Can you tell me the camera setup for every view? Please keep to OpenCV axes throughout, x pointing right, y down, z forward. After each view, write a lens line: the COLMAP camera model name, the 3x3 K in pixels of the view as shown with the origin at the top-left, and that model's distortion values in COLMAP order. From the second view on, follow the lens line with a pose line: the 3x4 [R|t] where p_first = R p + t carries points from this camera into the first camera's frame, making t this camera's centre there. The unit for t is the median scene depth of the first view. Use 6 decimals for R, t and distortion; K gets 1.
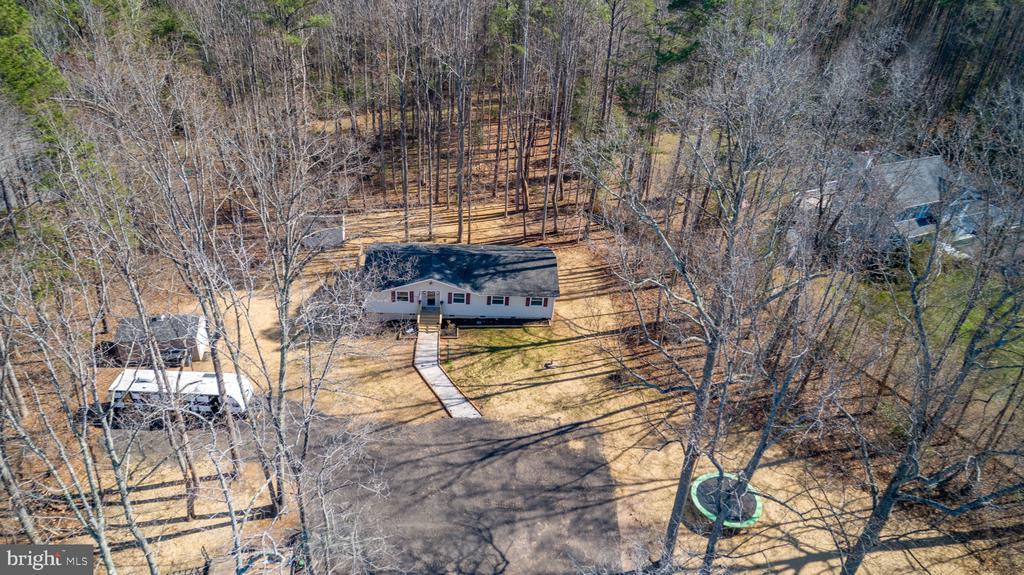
lens RADIAL K [[686.9, 0, 507.4], [0, 686.9, 290.7], [0, 0, 1]] dist [-0.012053, 0.005687]
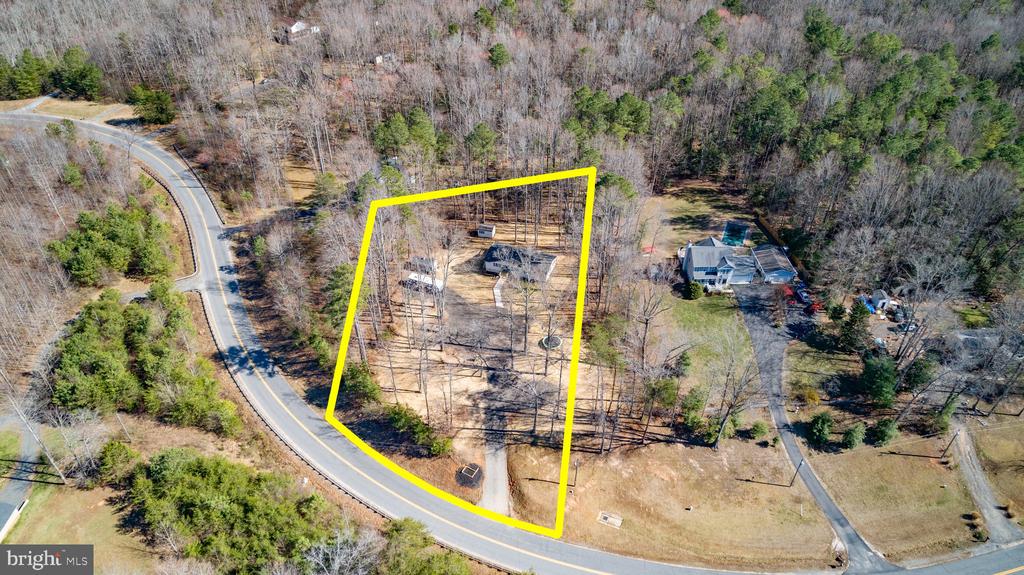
lens RADIAL K [[686.9, 0, 507.4], [0, 686.9, 290.7], [0, 0, 1]] dist [-0.012053, 0.005687]
pose [[0.915207, 0.206402, -0.346112, 0.994468], [-0.166908, 0.975893, 0.140622, -0.324368], [0.366793, -0.070930, 0.927595, -1.844072]]
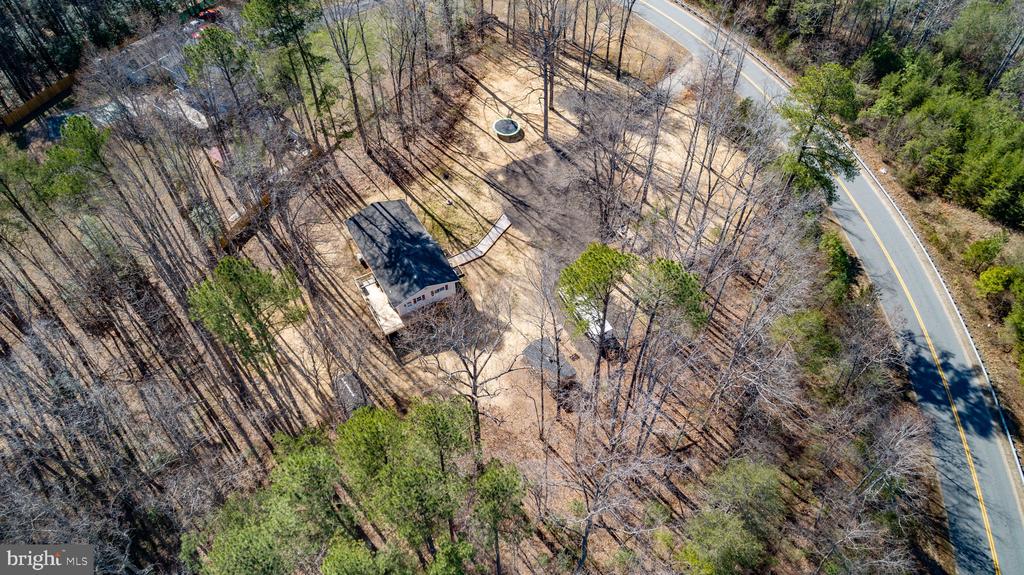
lens RADIAL K [[686.9, 0, 507.4], [0, 686.9, 290.7], [0, 0, 1]] dist [-0.012053, 0.005687]
pose [[-0.452339, -0.725426, 0.518794, -1.077647], [0.457827, 0.310334, 0.833119, -1.217100], [-0.765365, 0.614370, 0.191743, 0.677758]]
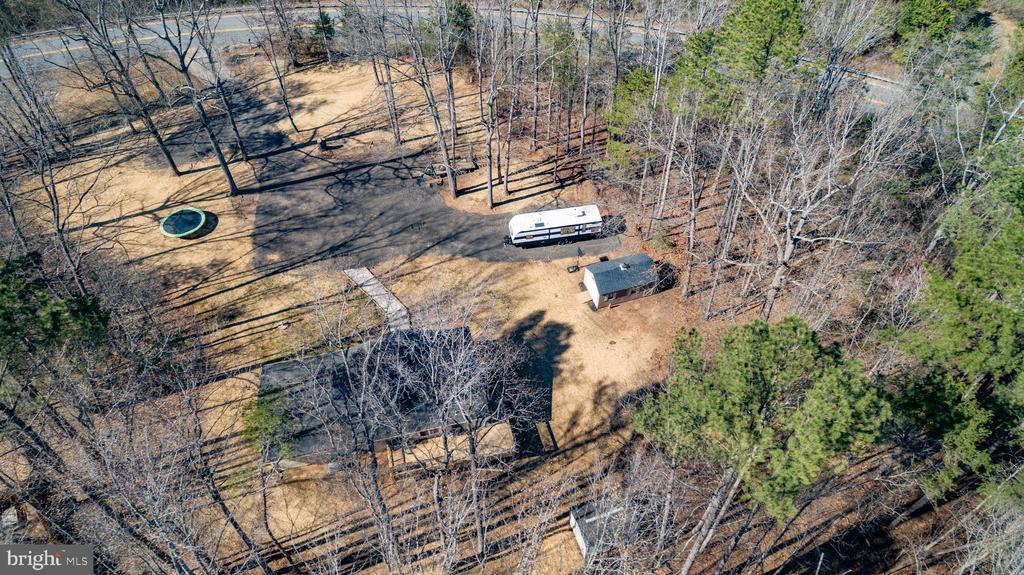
lens RADIAL K [[686.9, 0, 507.4], [0, 686.9, 290.7], [0, 0, 1]] dist [-0.012053, 0.005687]
pose [[-0.983263, 0.110566, -0.144804, -0.130947], [-0.124916, 0.169441, 0.977592, -1.014684], [0.132624, 0.979319, -0.152793, 1.150120]]
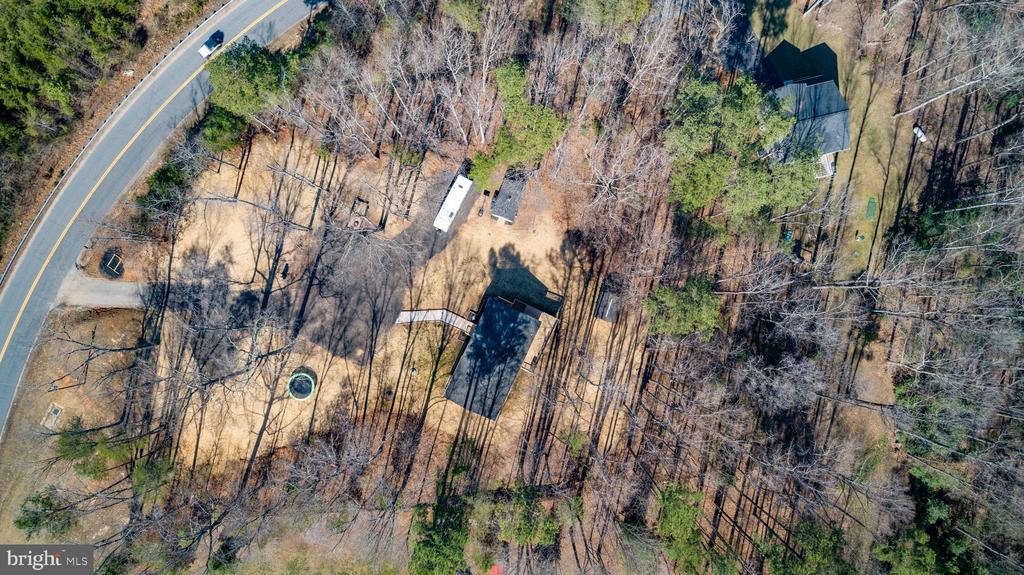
lens RADIAL K [[686.9, 0, 507.4], [0, 686.9, 290.7], [0, 0, 1]] dist [-0.012053, 0.005687]
pose [[-0.463145, 0.883589, -0.069043, -0.125676], [-0.491442, -0.191204, 0.849662, -1.633704], [0.737551, 0.427447, 0.522788, 0.072556]]
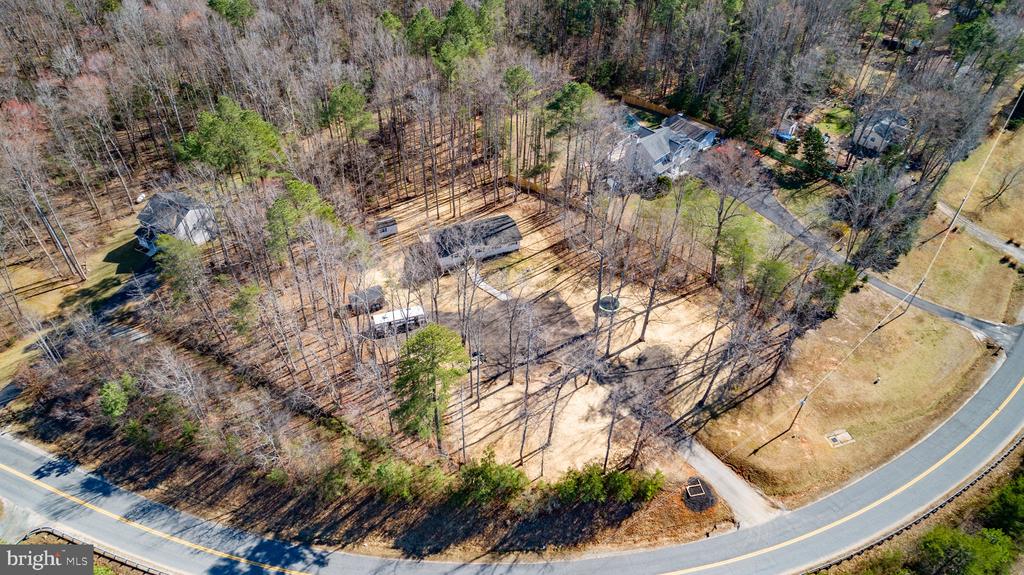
lens RADIAL K [[686.9, 0, 507.4], [0, 686.9, 290.7], [0, 0, 1]] dist [-0.012053, 0.005687]
pose [[0.947233, -0.245113, 0.206567, -0.510897], [0.200638, 0.955943, 0.214282, -0.344759], [-0.249989, -0.161530, 0.954680, -1.256009]]
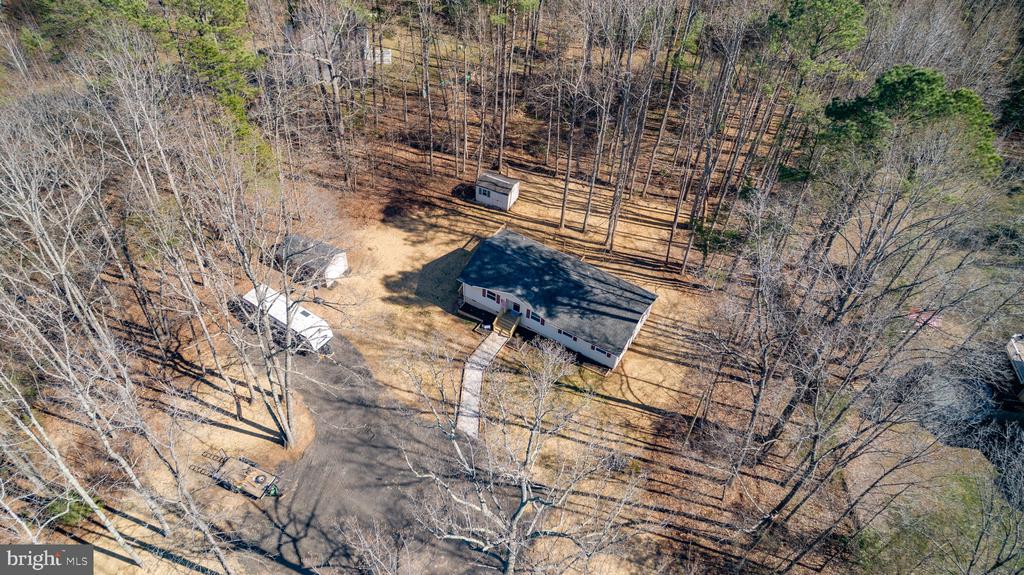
lens RADIAL K [[686.9, 0, 507.4], [0, 686.9, 290.7], [0, 0, 1]] dist [-0.012053, 0.005687]
pose [[0.826640, 0.381967, -0.413240, 0.339236], [-0.288279, 0.918113, 0.271962, -0.323066], [0.483282, -0.105686, 0.869062, 0.064795]]
